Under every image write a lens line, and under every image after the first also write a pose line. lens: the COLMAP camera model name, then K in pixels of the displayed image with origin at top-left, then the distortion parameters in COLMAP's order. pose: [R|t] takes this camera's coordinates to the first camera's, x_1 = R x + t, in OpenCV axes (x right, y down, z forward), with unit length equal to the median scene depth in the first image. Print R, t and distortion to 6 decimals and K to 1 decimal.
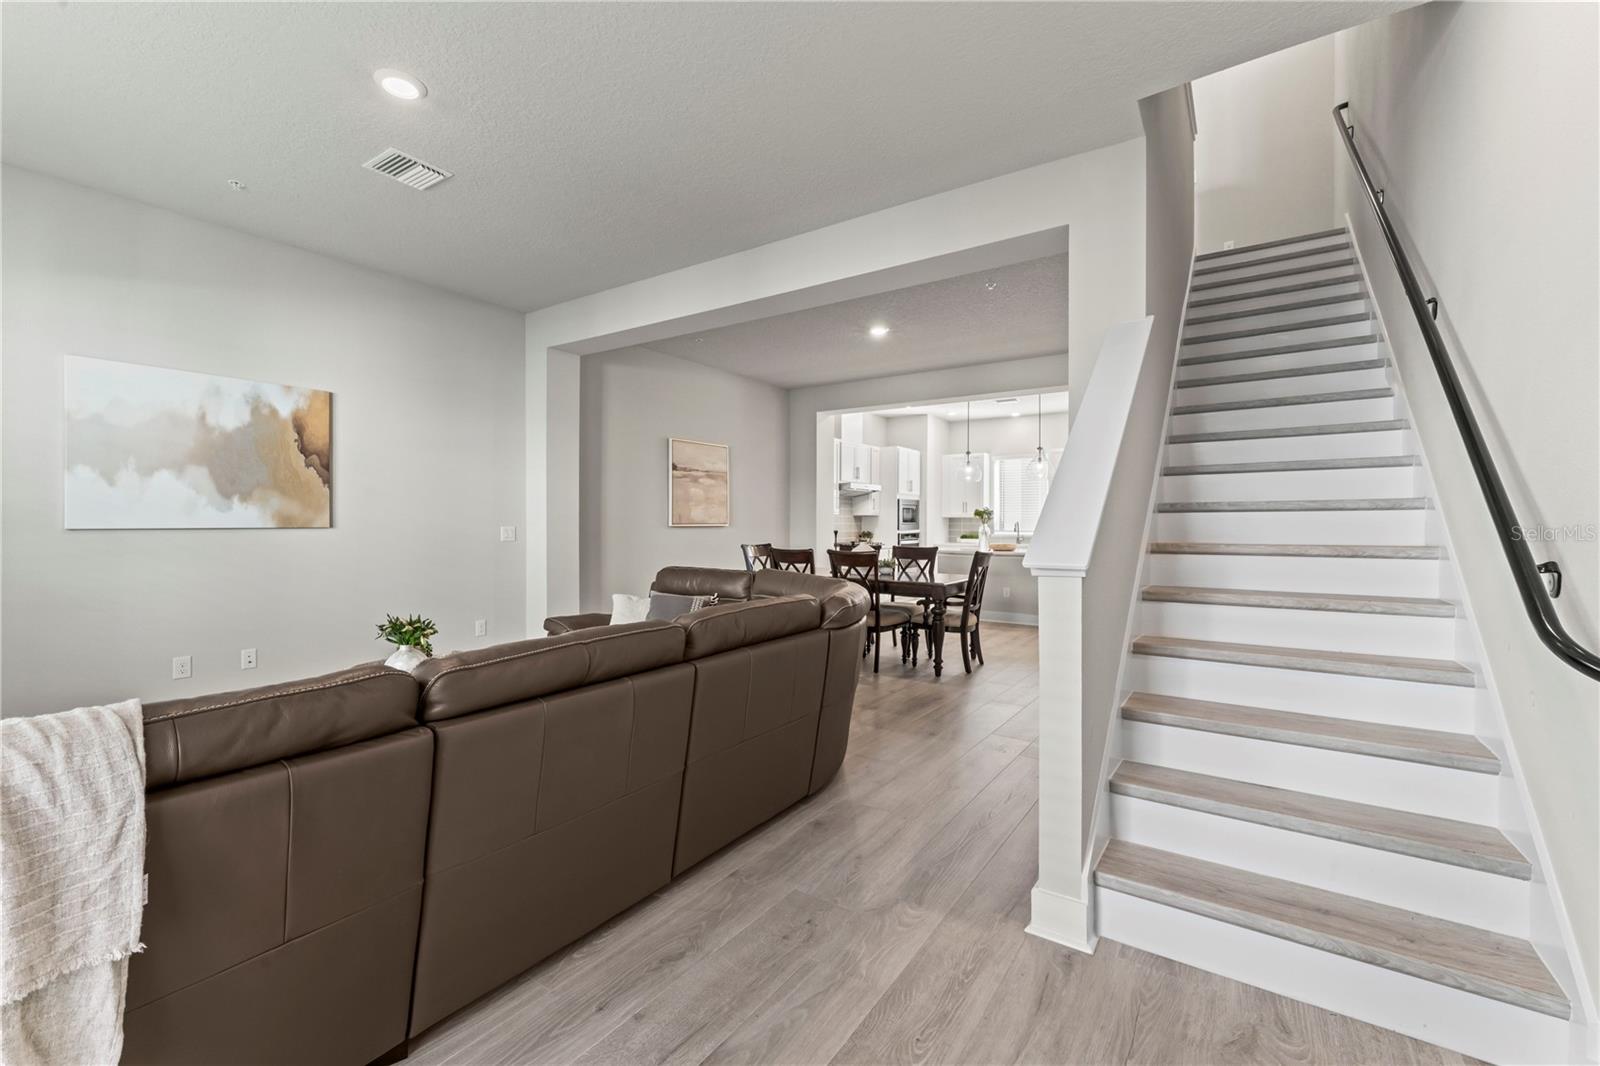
lens RADIAL K [[678.1, 0, 791.2], [0, 678.1, 524.5], [0, 0, 1]] dist [-0.009211, 0.002232]
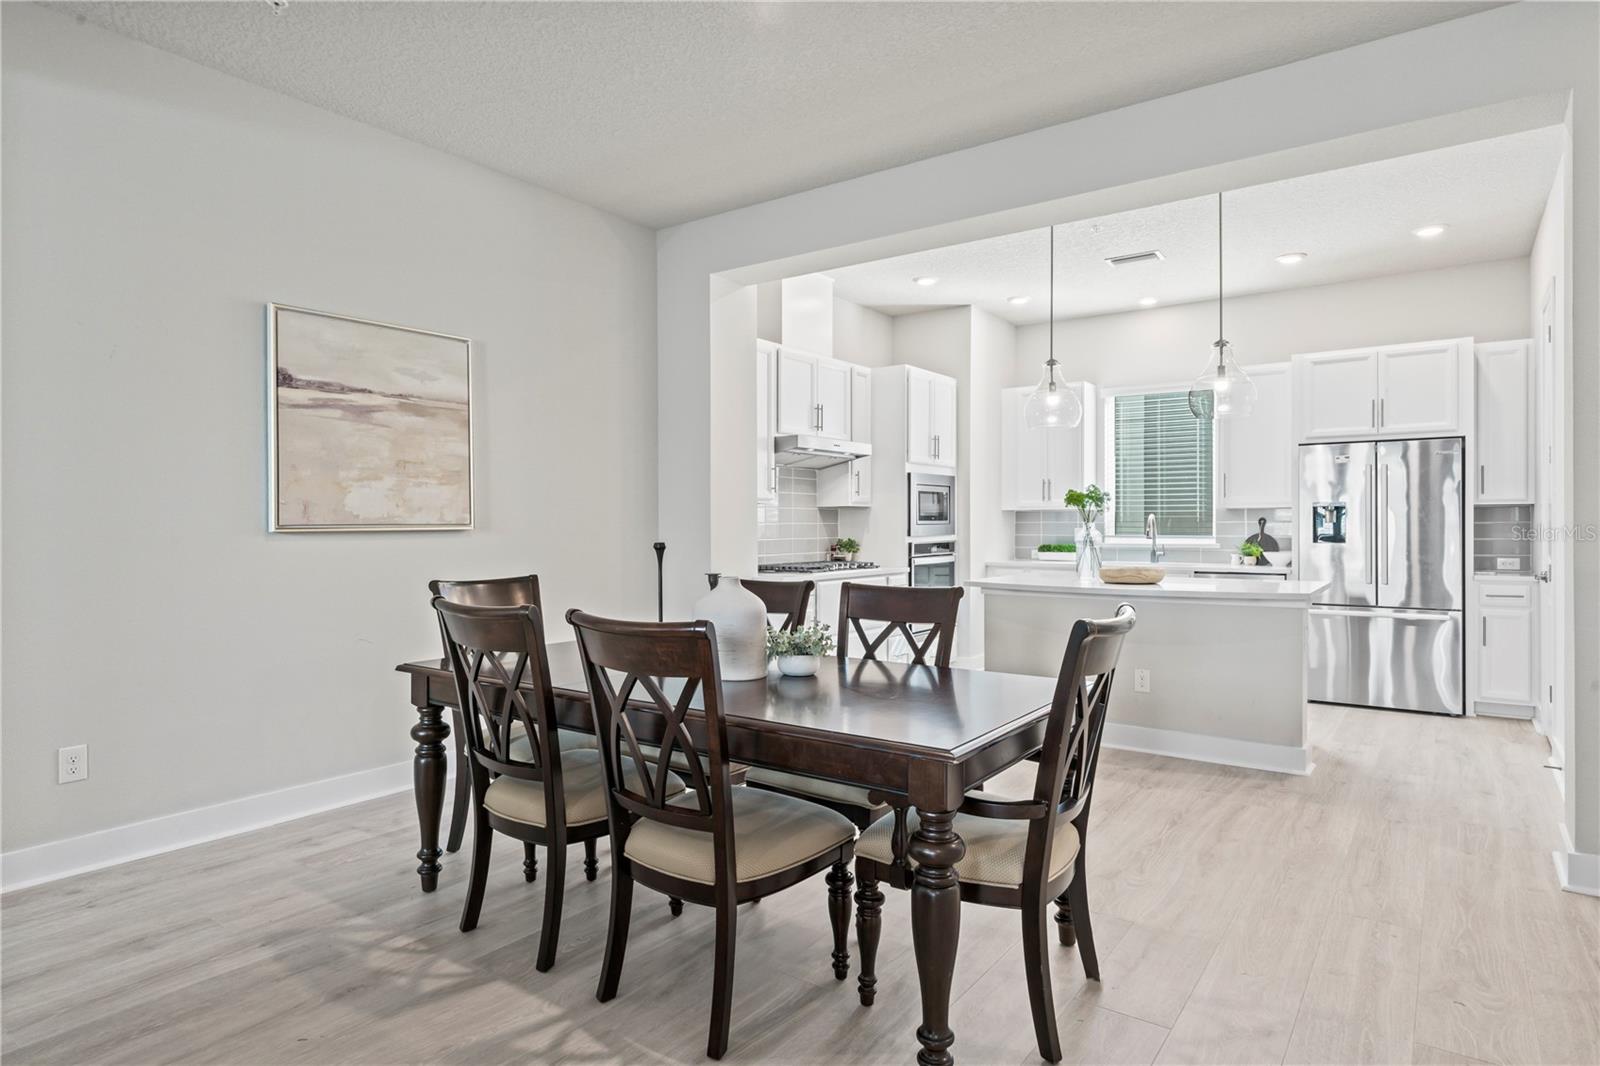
lens RADIAL K [[908.8, 0, 789.9], [0, 908.8, 528.6], [0, 0, 1]] dist [-0.007564, 0.003560]
pose [[0.999556, -0.005072, -0.029359, 0.099519], [0.005153, 0.999983, 0.002697, 0.000557], [0.029345, -0.002847, 0.999565, 0.373081]]
